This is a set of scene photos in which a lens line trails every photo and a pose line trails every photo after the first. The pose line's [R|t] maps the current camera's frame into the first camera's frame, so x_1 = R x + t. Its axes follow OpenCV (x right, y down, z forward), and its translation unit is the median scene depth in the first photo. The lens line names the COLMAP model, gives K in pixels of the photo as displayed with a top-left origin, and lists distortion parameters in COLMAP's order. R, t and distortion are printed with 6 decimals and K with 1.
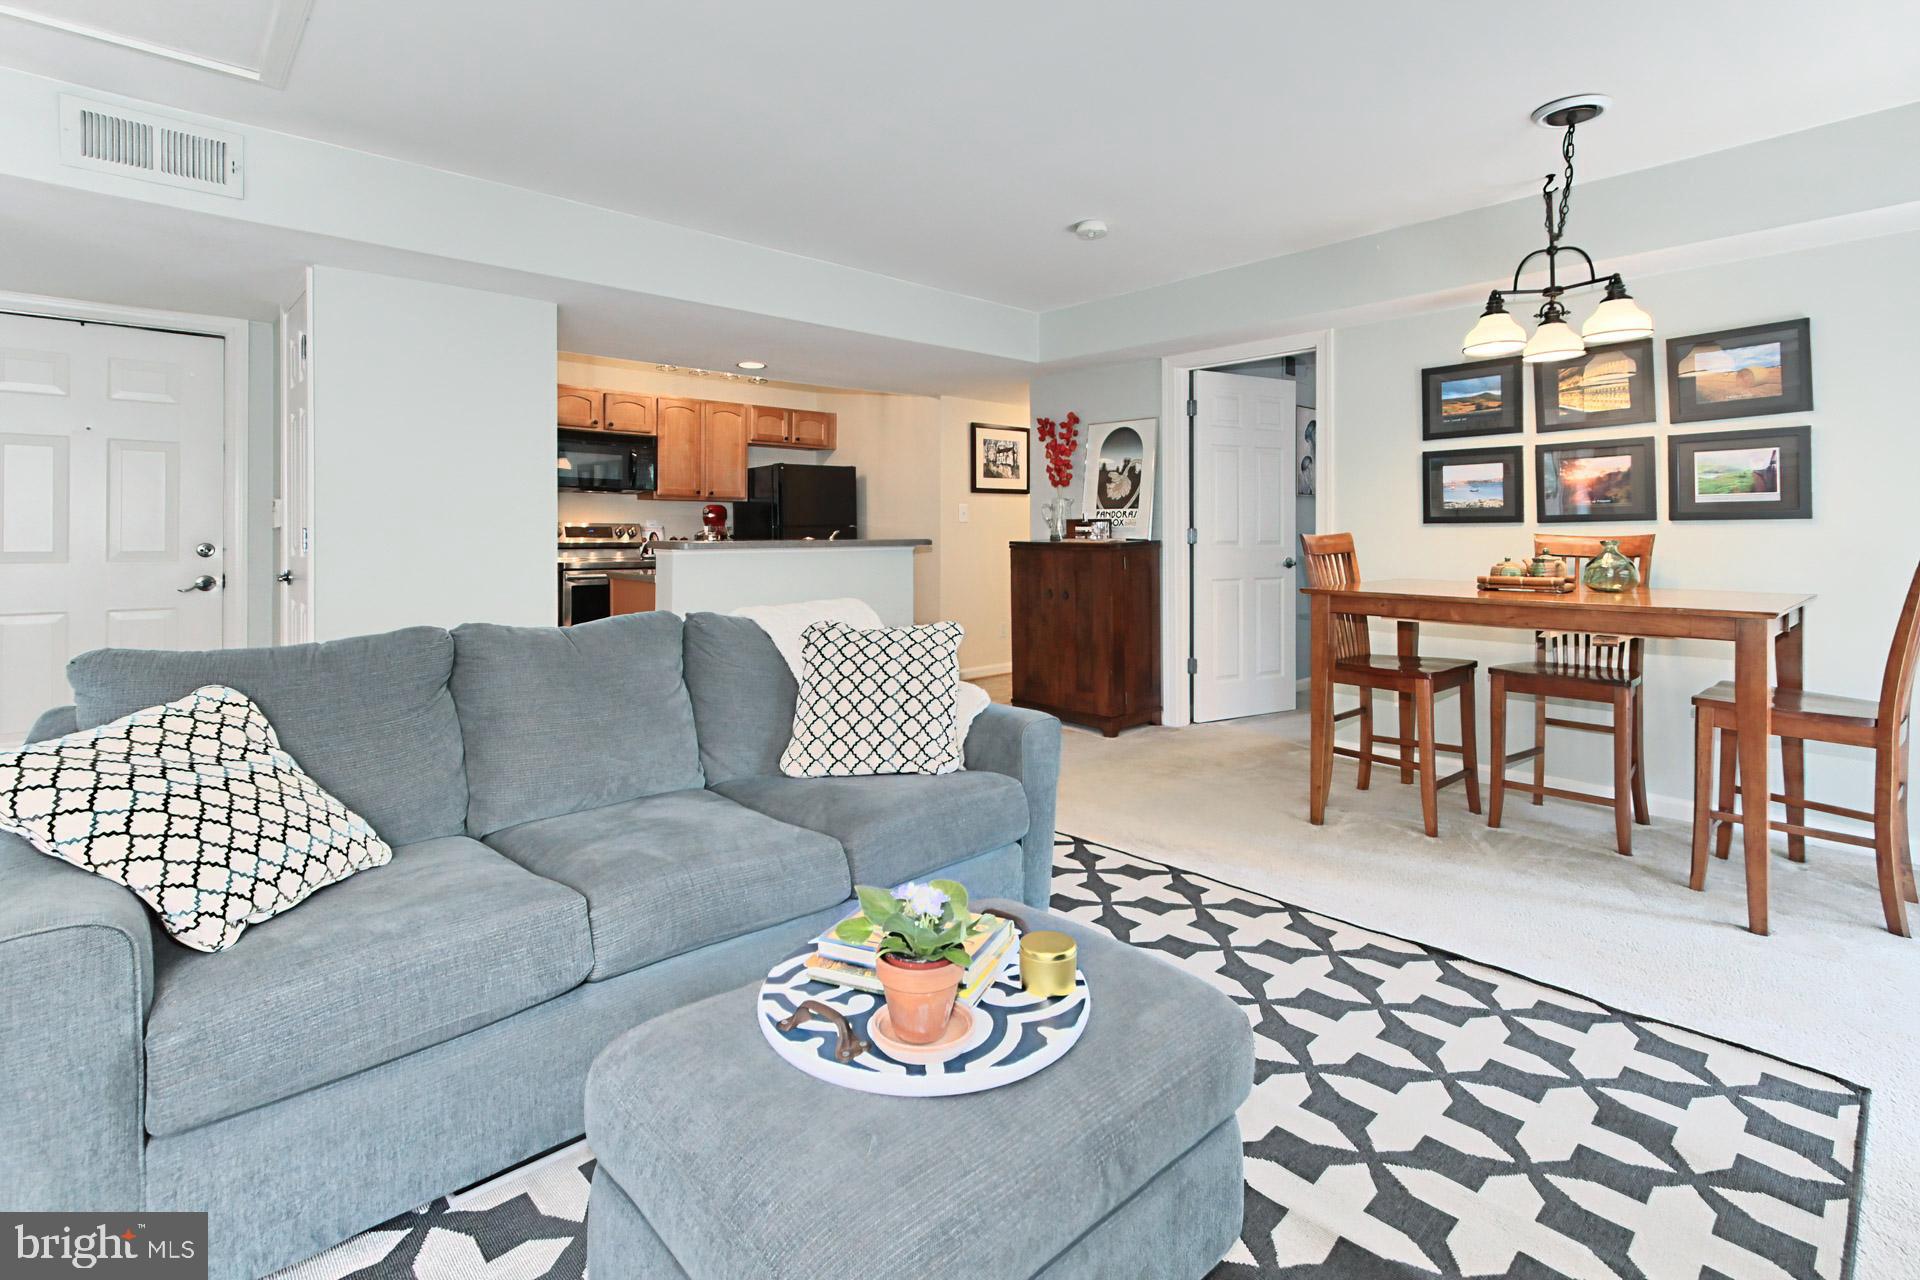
lens RADIAL K [[874.3, 0, 920.0], [0, 874.3, 529.8], [0, 0, 1]] dist [-0.000973, 0.001152]
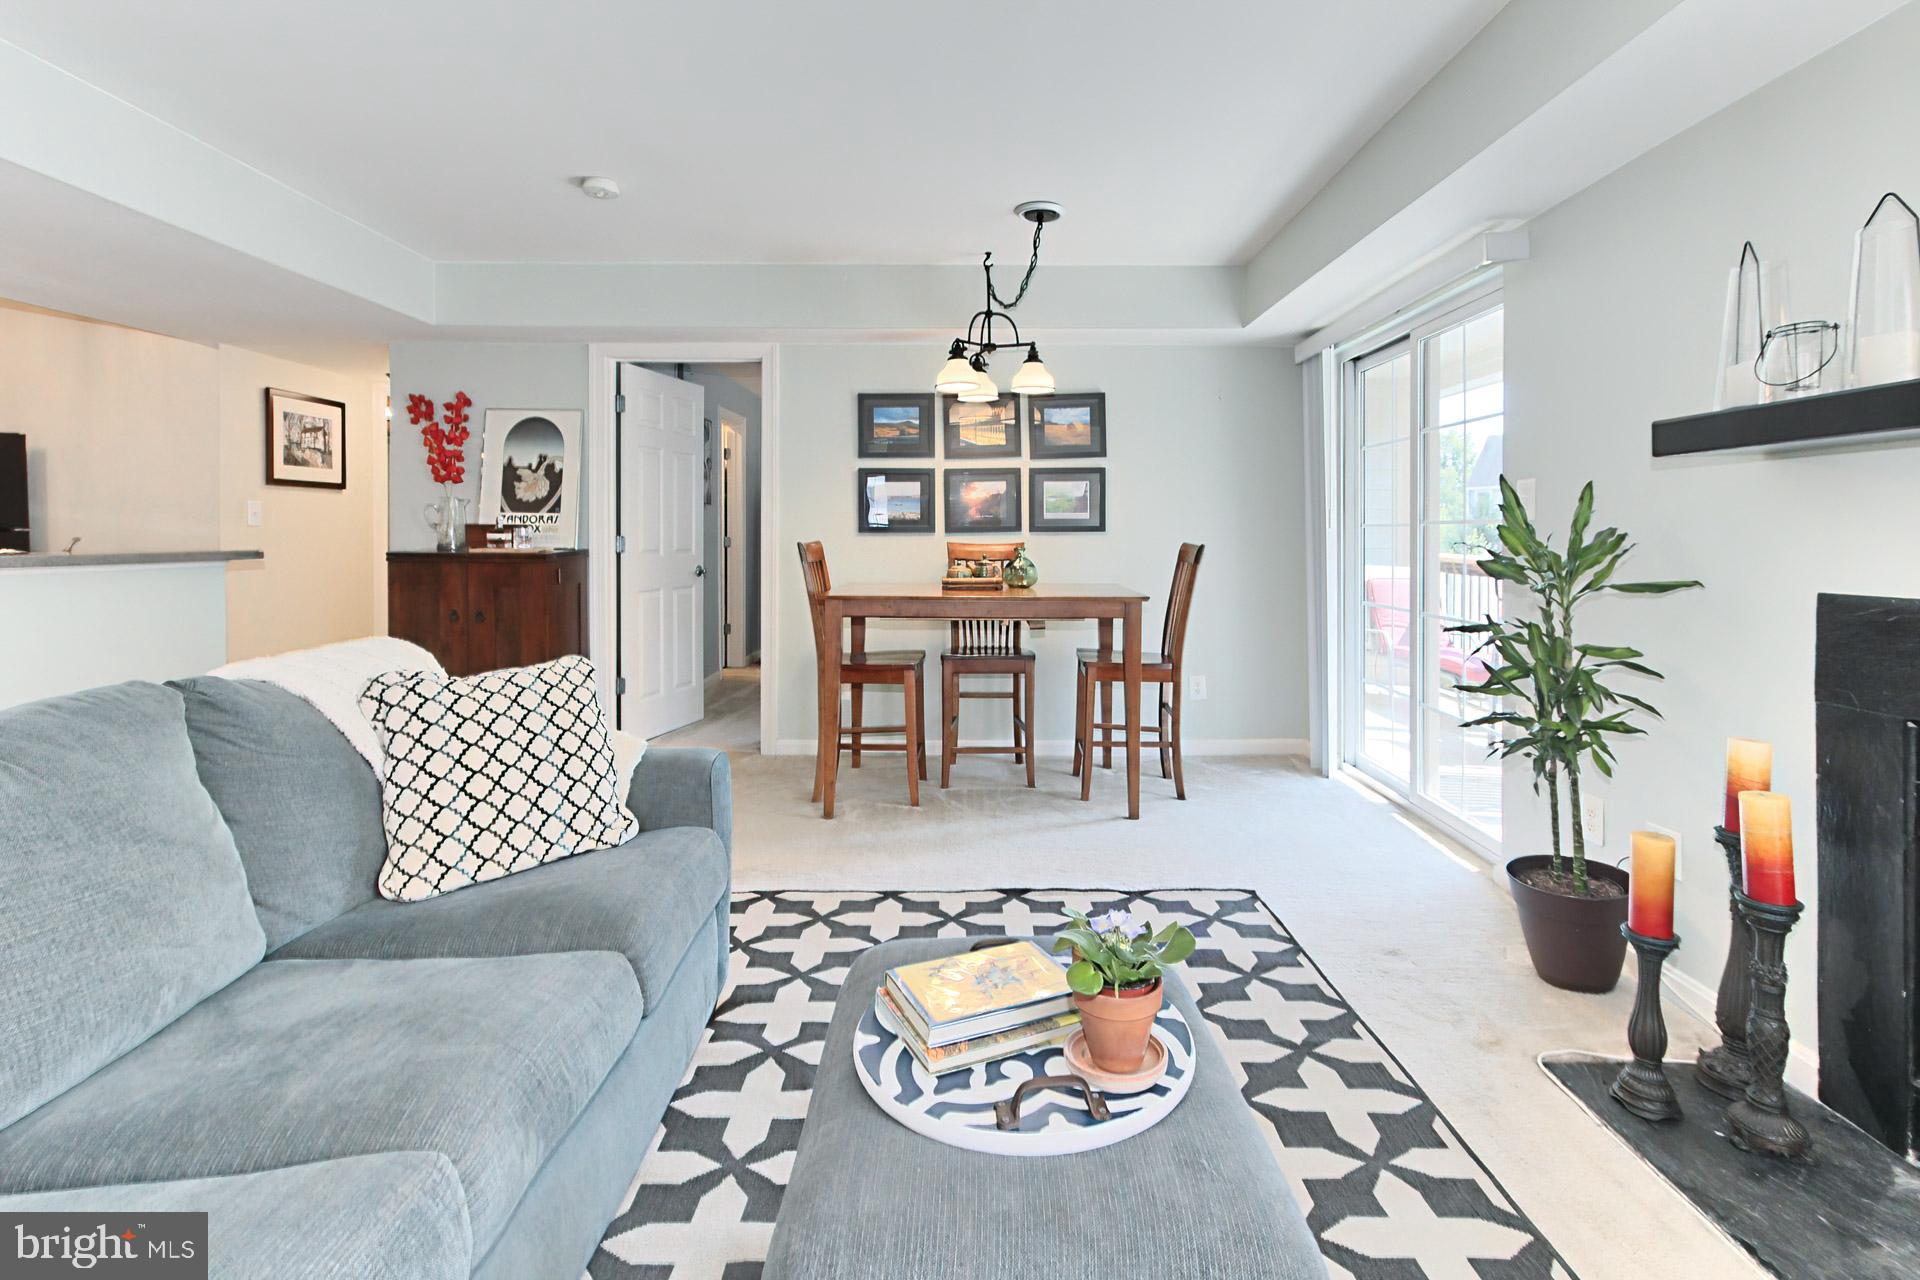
lens RADIAL K [[932.3, 0, 954.3], [0, 932.3, 544.7], [0, 0, 1]] dist [-0.002575, 0.000586]
pose [[0.667769, -0.003281, 0.744361, -0.239815], [-0.003379, 0.999967, 0.007439, -0.001141], [-0.744361, -0.007483, 0.667736, 0.121370]]
